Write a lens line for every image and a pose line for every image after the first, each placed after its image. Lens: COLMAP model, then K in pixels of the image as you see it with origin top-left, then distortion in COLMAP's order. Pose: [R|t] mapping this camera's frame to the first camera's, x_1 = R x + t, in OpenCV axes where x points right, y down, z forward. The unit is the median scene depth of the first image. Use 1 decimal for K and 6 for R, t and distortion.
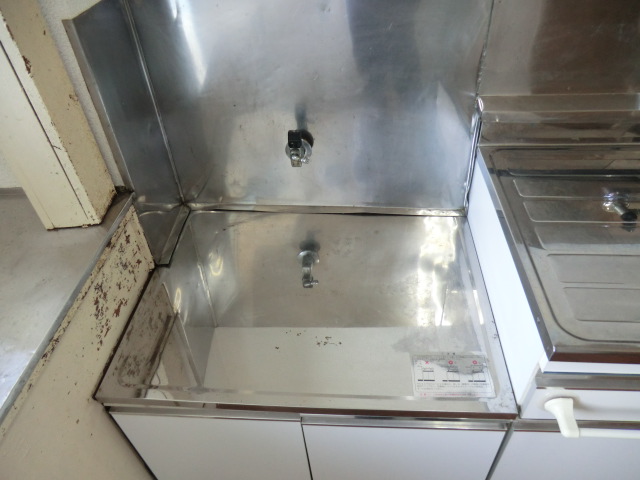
lens RADIAL K [[465.4, 0, 319.4], [0, 465.4, 244.2], [0, 0, 1]] dist [-0.074399, 0.079038]
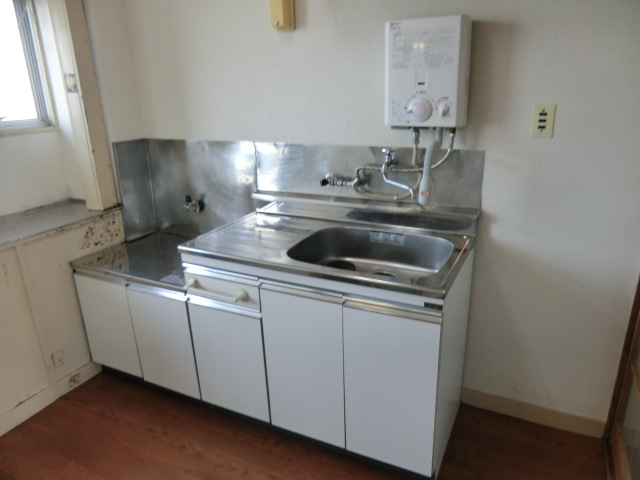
lens RADIAL K [[465.4, 0, 319.4], [0, 465.4, 244.2], [0, 0, 1]] dist [-0.074399, 0.079038]
pose [[0.922457, 0.153112, -0.354442, 1.700755], [-0.271905, 0.909371, -0.314819, 0.647774], [0.274117, 0.386782, 0.880488, -0.959574]]
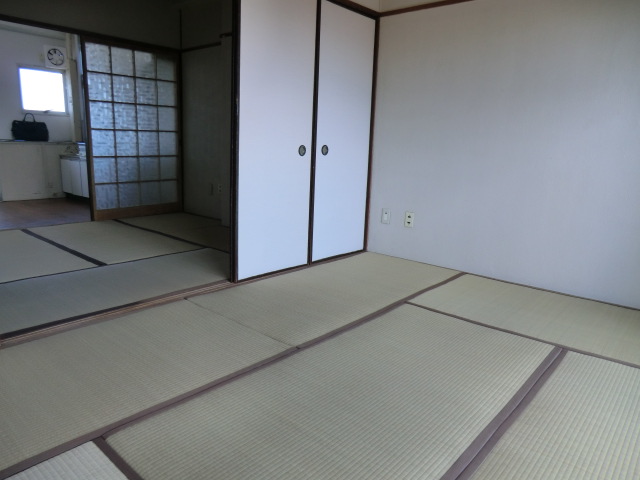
lens RADIAL K [[465.4, 0, 319.4], [0, 465.4, 244.2], [0, 0, 1]] dist [-0.074399, 0.079038]
pose [[0.795454, 0.208897, -0.568871, 8.193197], [-0.460120, 0.819092, -0.342605, 2.286563], [0.394389, 0.534275, 0.747668, -2.462302]]
